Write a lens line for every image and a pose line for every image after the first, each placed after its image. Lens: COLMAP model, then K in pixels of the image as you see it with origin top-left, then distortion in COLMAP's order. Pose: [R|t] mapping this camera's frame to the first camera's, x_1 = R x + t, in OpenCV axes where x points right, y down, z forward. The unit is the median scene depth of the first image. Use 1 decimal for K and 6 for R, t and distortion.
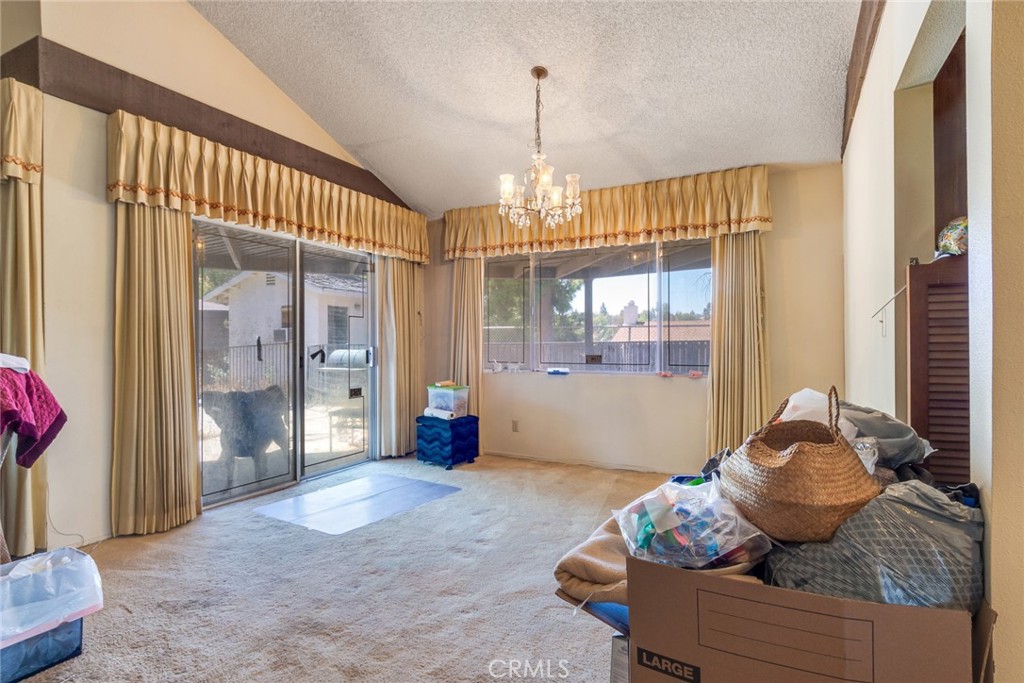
lens RADIAL K [[540.6, 0, 509.0], [0, 540.6, 334.0], [0, 0, 1]] dist [0.001429, -0.000606]
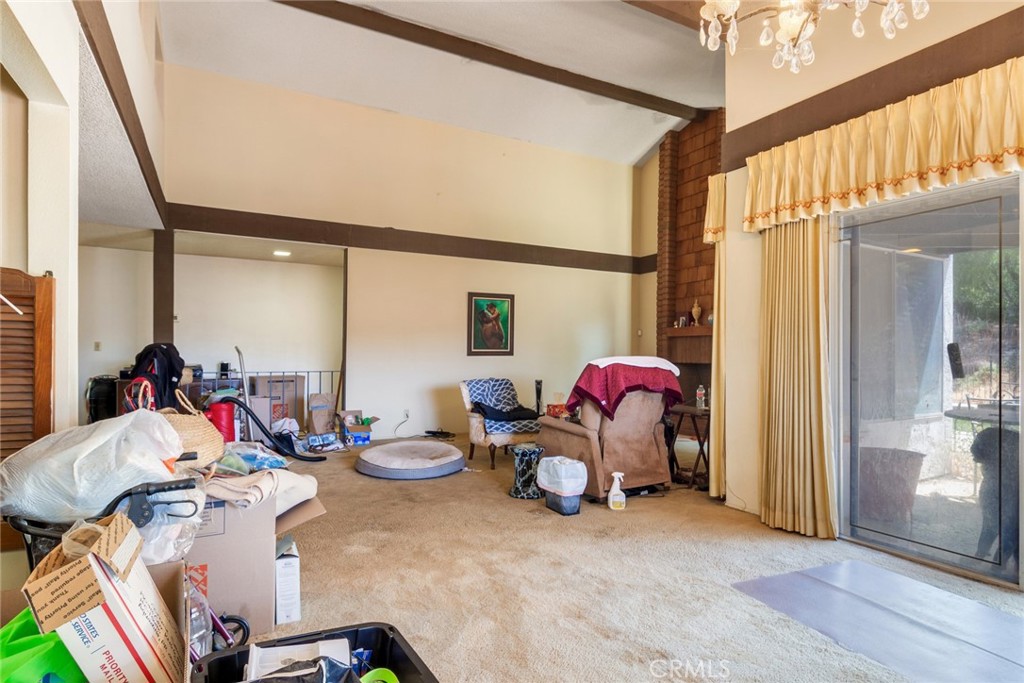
lens RADIAL K [[540.6, 0, 509.0], [0, 540.6, 334.0], [0, 0, 1]] dist [0.001429, -0.000606]
pose [[-0.571727, -0.013180, -0.820338, 0.521115], [0.024371, 0.999157, -0.033039, 0.003522], [0.820082, -0.038882, -0.570924, 1.133242]]
